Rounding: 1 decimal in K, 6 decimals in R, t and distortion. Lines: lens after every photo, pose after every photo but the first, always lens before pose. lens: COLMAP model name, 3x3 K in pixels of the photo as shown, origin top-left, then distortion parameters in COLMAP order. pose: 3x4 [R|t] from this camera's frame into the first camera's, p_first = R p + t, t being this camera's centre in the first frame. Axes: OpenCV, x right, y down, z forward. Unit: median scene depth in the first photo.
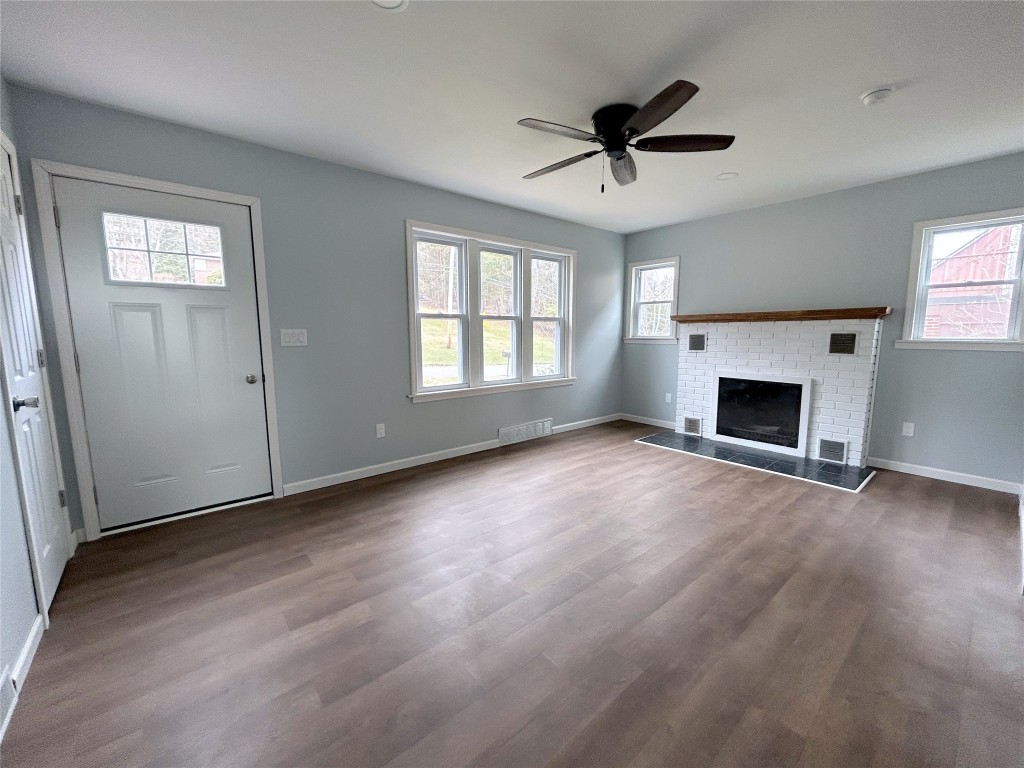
lens RADIAL K [[416.8, 0, 517.5], [0, 416.8, 387.7], [0, 0, 1]] dist [0.001479, -0.001191]
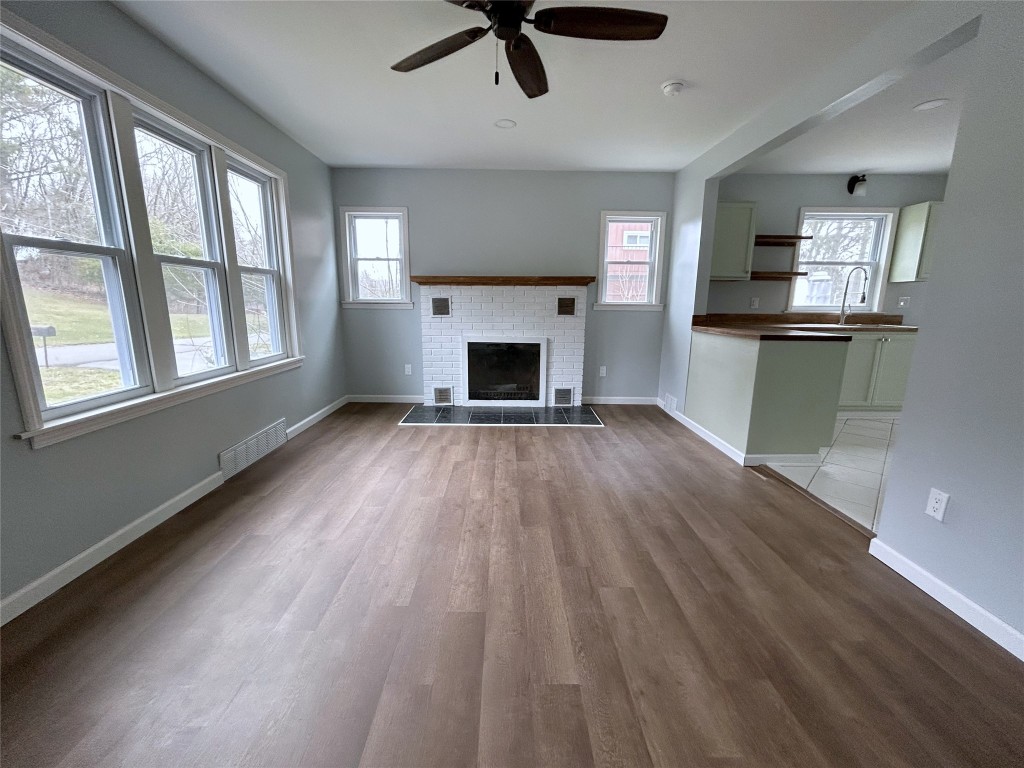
lens RADIAL K [[416.8, 0, 511.6], [0, 416.8, 385.5], [0, 0, 1]] dist [0.001479, -0.001191]
pose [[0.637074, -0.145564, 0.756933, -0.215972], [0.092393, 0.989347, 0.112497, -0.026256], [-0.765245, -0.001733, 0.643737, 0.302577]]
